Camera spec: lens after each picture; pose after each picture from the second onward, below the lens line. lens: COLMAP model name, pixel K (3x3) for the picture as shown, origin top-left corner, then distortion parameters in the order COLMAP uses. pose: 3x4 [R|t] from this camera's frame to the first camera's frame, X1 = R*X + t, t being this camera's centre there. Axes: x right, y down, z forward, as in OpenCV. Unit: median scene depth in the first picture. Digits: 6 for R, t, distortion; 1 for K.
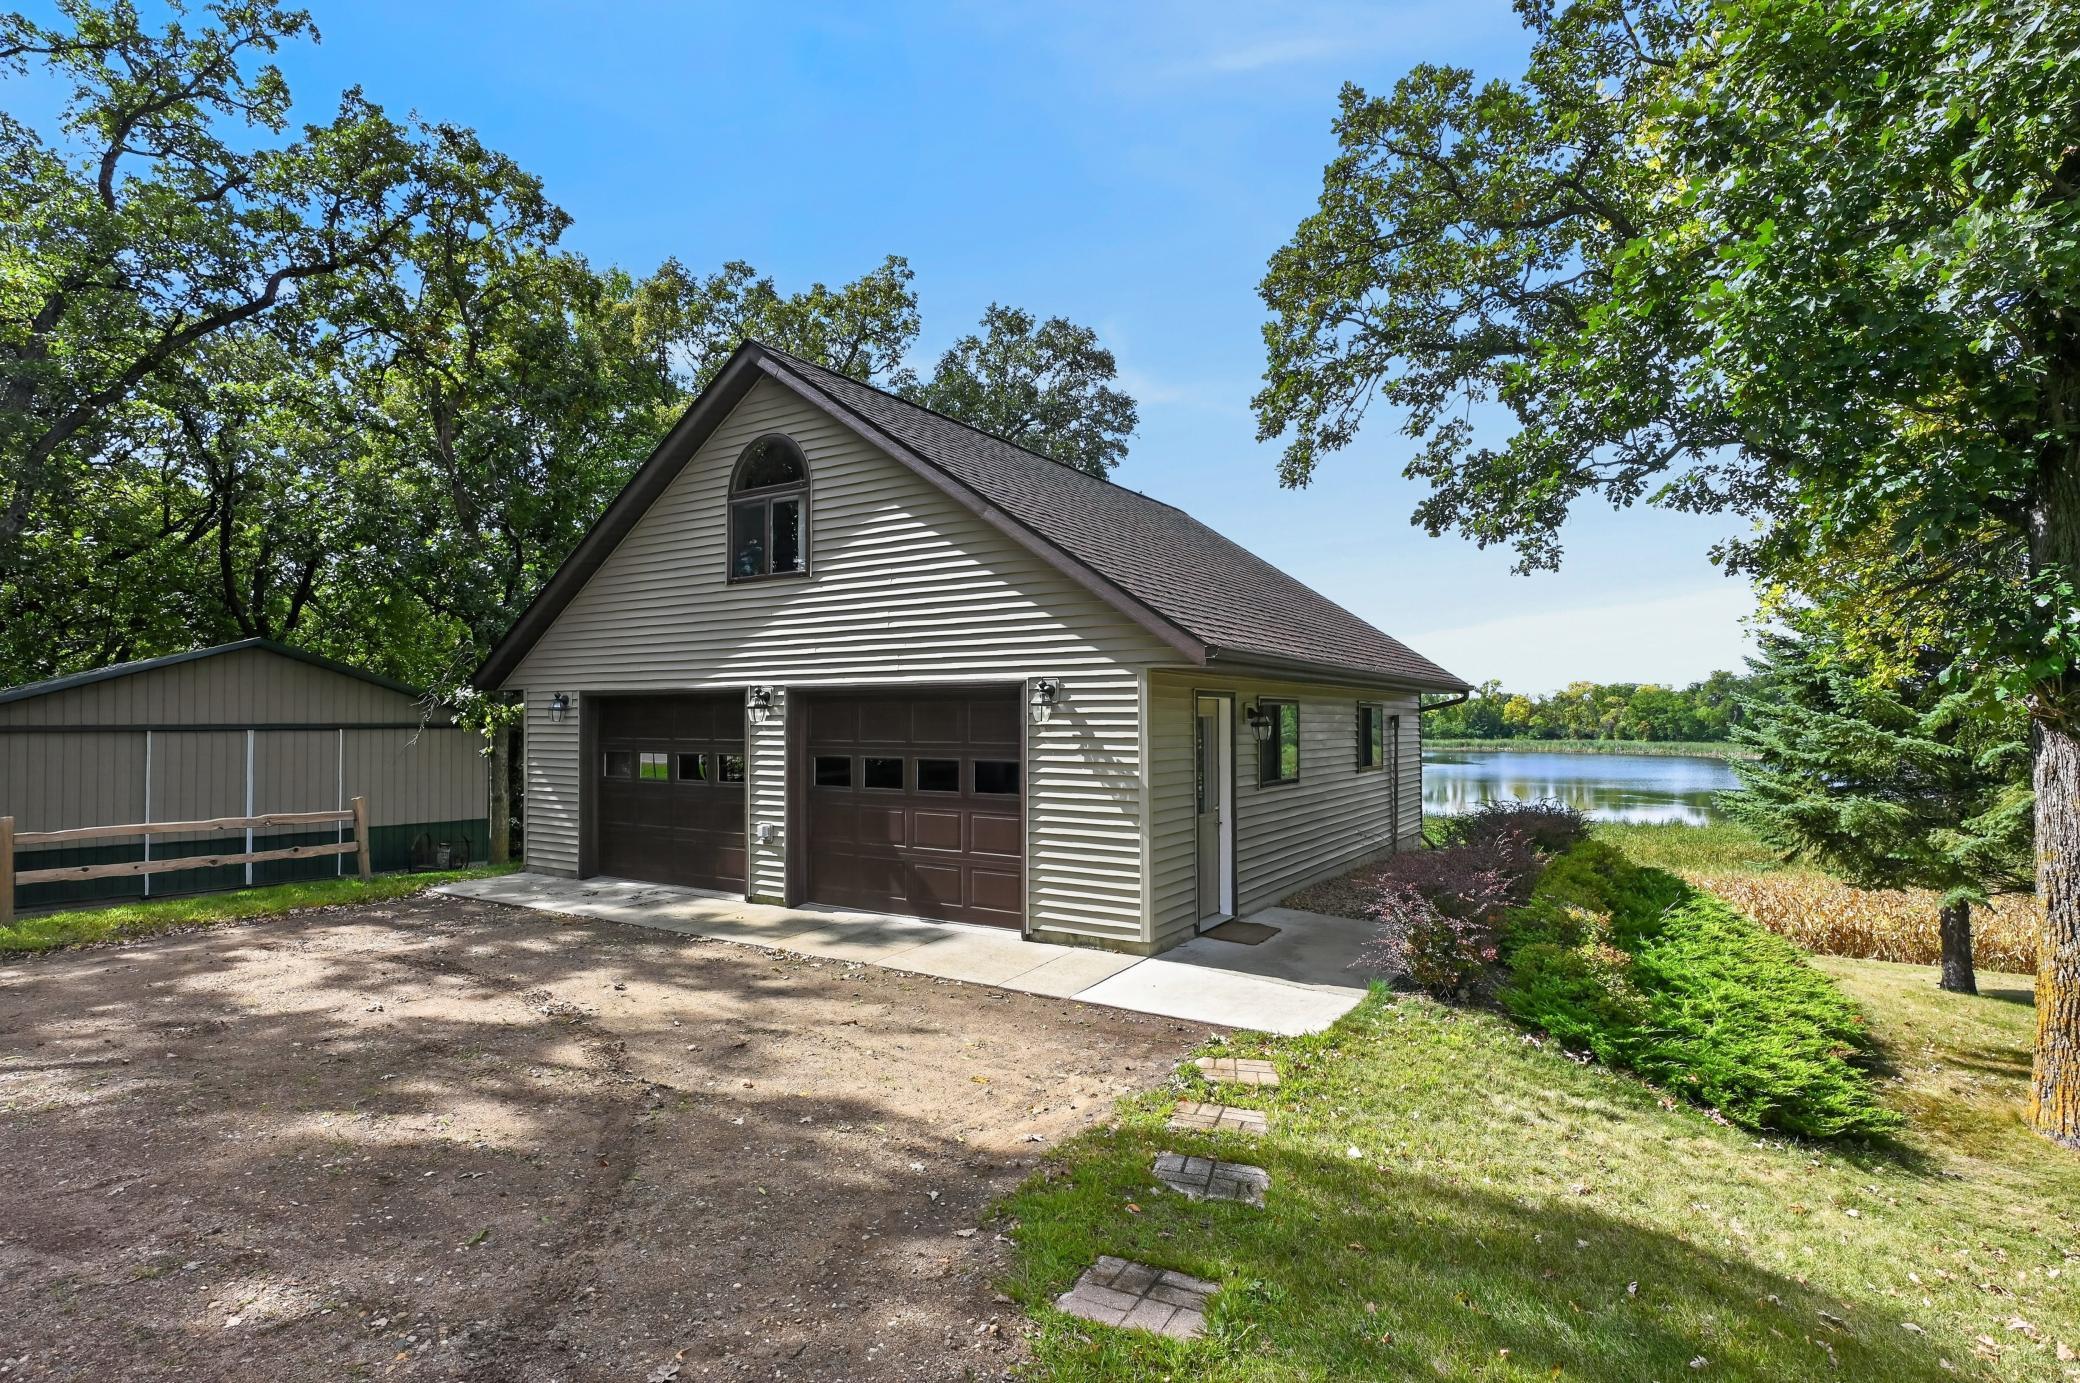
lens RADIAL K [[1029.8, 0, 1043.6], [0, 1029.8, 701.6], [0, 0, 1]] dist [-0.000693, 0.000202]
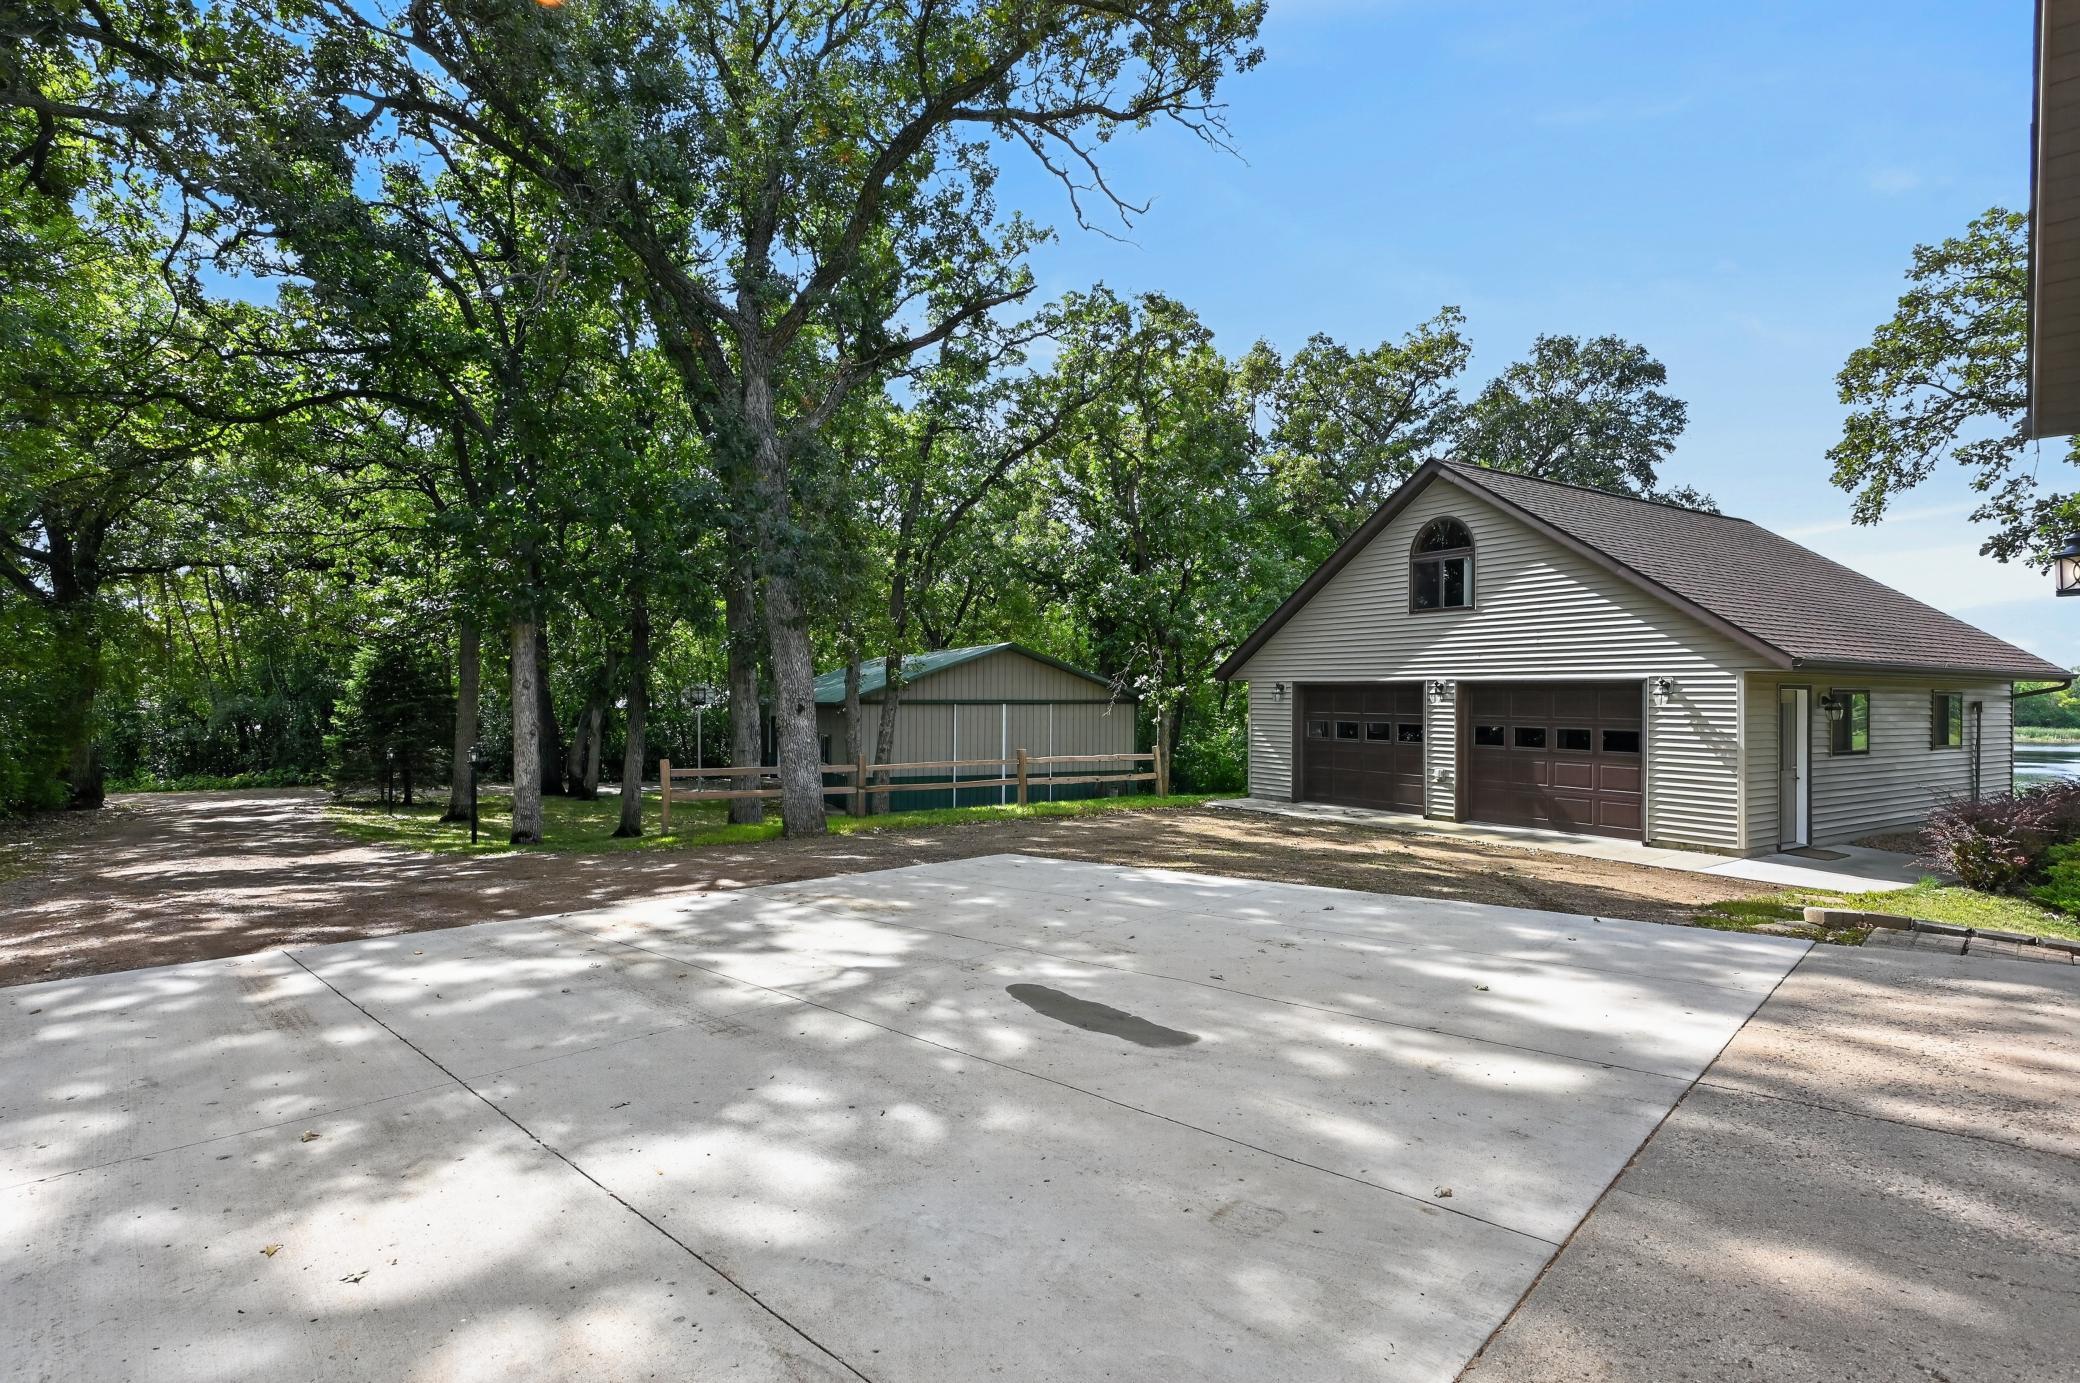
lens RADIAL K [[1033.6, 0, 1040.0], [0, 1033.6, 691.5], [0, 0, 1]] dist [-0.000302, 0.001984]
pose [[0.904559, 0.005322, -0.426316, -0.149224], [-0.000503, 0.999935, 0.011416, -0.015003], [0.426349, -0.010112, 0.904502, -0.656308]]
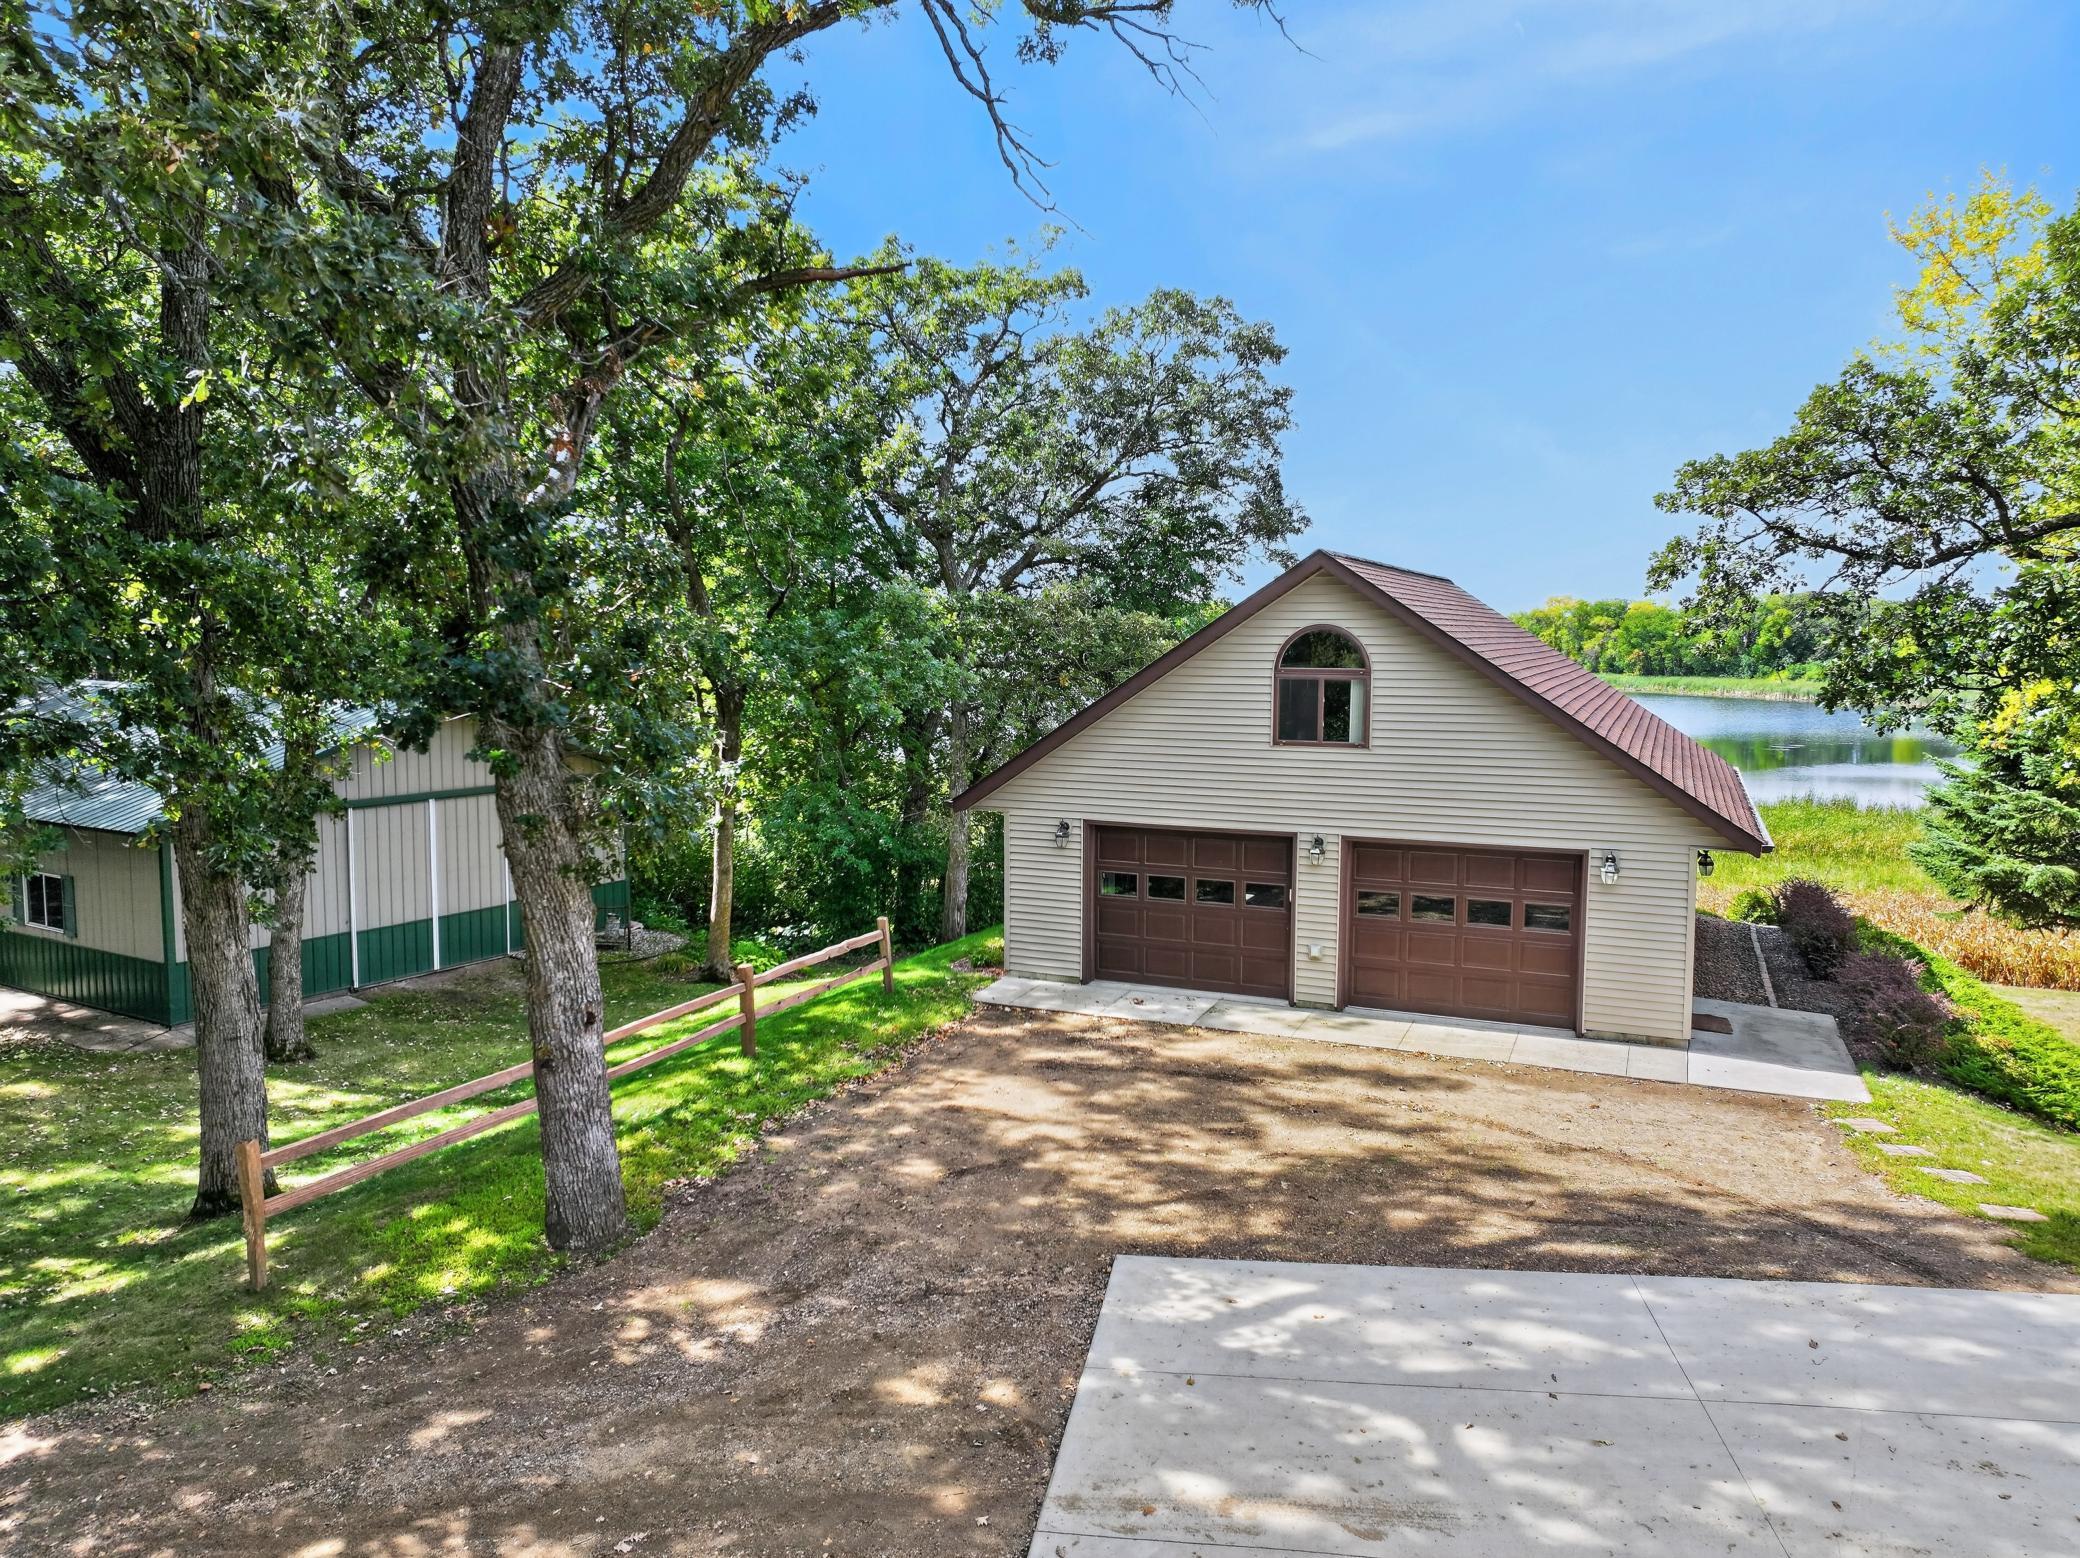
lens RADIAL K [[1477.5, 0, 1034.3], [0, 1477.5, 748.4], [0, 0, 1]] dist [-0.000050, 0.003591]
pose [[0.987358, -0.008096, 0.158297, -0.865668], [-0.007850, 0.994971, 0.099852, -0.282519], [-0.158310, -0.099833, 0.982330, -0.644225]]
